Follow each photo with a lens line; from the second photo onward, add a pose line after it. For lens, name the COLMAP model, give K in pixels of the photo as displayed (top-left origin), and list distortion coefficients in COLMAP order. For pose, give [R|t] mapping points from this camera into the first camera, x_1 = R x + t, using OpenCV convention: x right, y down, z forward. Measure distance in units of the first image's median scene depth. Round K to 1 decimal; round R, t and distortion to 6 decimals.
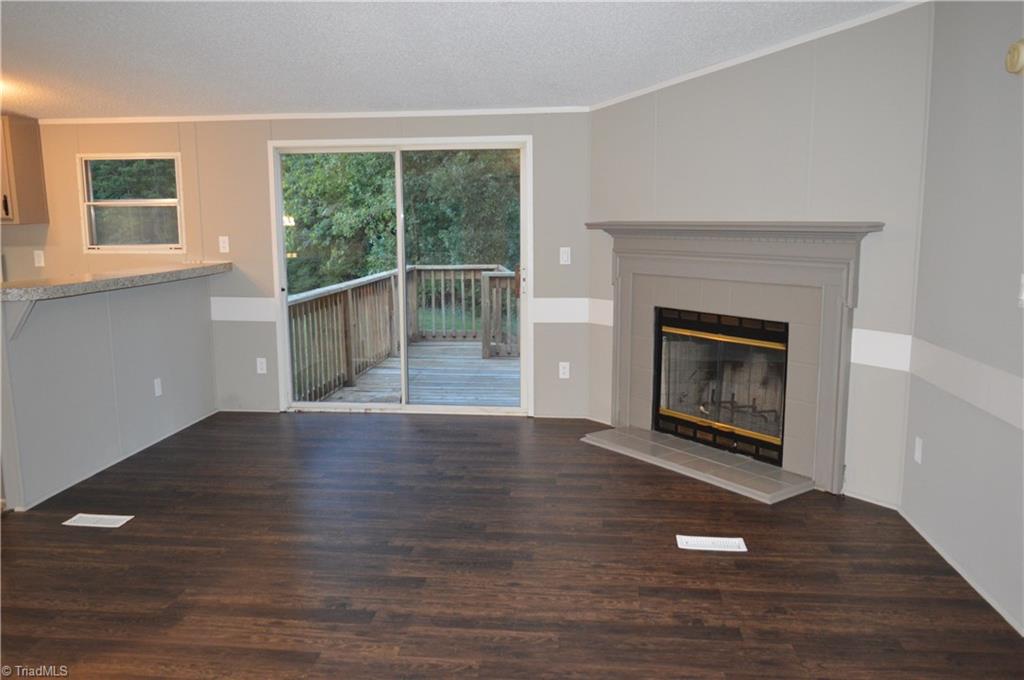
lens RADIAL K [[809.7, 0, 510.8], [0, 809.7, 341.8], [0, 0, 1]] dist [-0.018128, 0.012208]
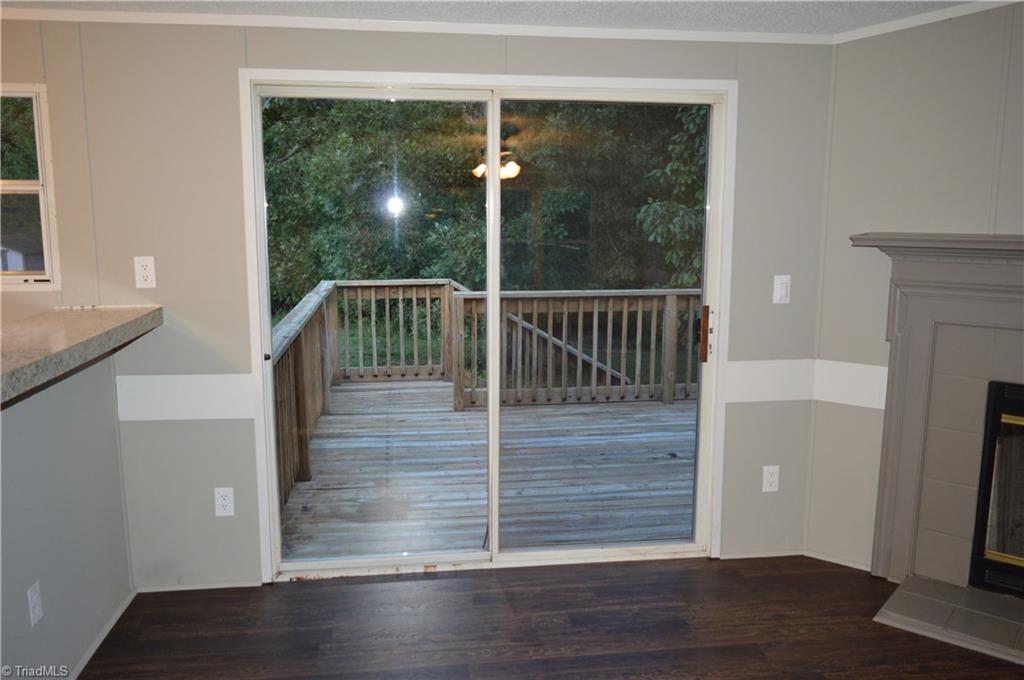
lens RADIAL K [[809.7, 0, 514.2], [0, 809.7, 342.1], [0, 0, 1]] dist [-0.018128, 0.012208]
pose [[0.969047, -0.028665, 0.245208, -0.262252], [0.027084, 0.999585, 0.009819, -0.077215], [-0.245388, -0.002874, 0.969421, 0.465244]]
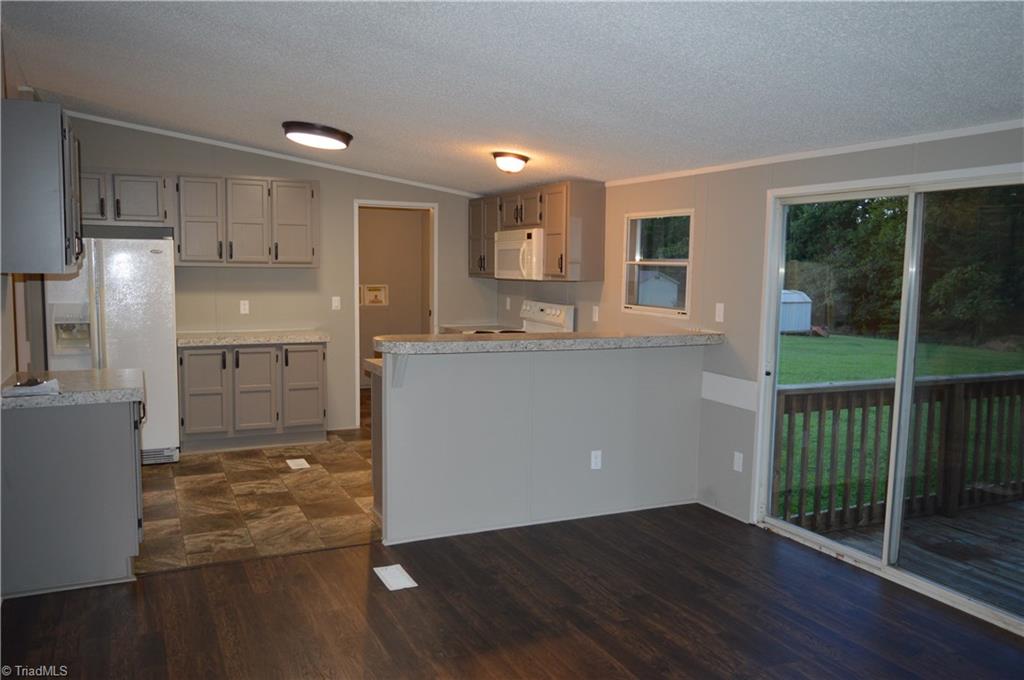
lens RADIAL K [[809.7, 0, 512.3], [0, 809.7, 343.0], [0, 0, 1]] dist [-0.018128, 0.012208]
pose [[0.525969, 0.097410, -0.844907, 0.262787], [-0.151967, 0.988197, 0.019328, -0.073544], [0.836817, 0.118232, 0.534564, 0.370510]]
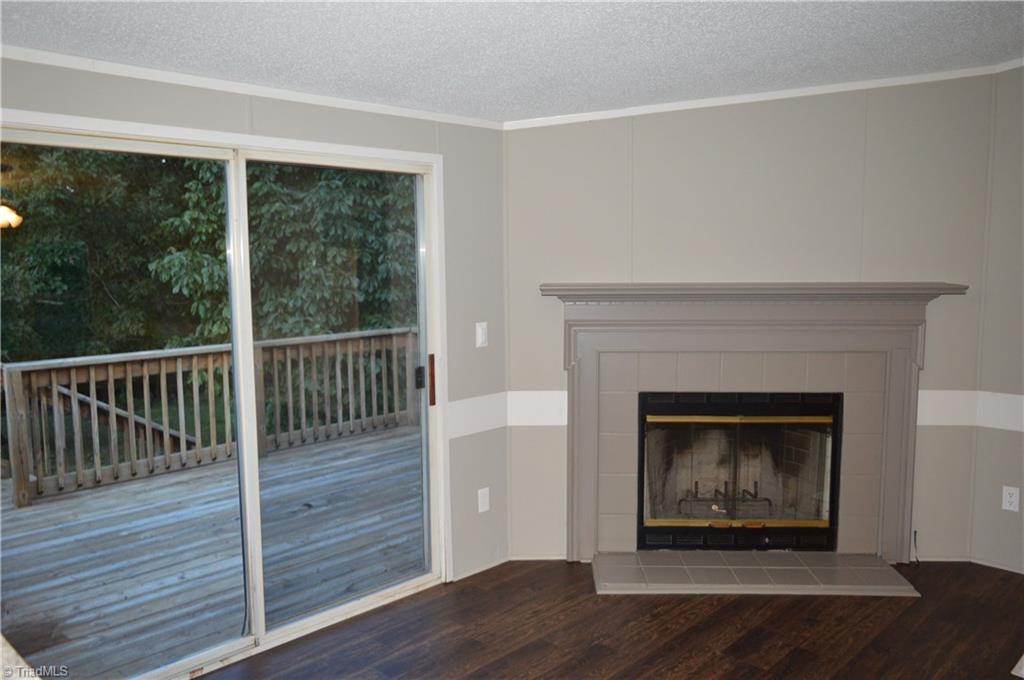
lens RADIAL K [[809.7, 0, 516.6], [0, 809.7, 340.4], [0, 0, 1]] dist [-0.018128, 0.012208]
pose [[0.609310, -0.080545, 0.788831, -0.446881], [0.123287, 0.992352, 0.006096, -0.099879], [-0.783289, 0.093538, 0.614580, 0.543730]]
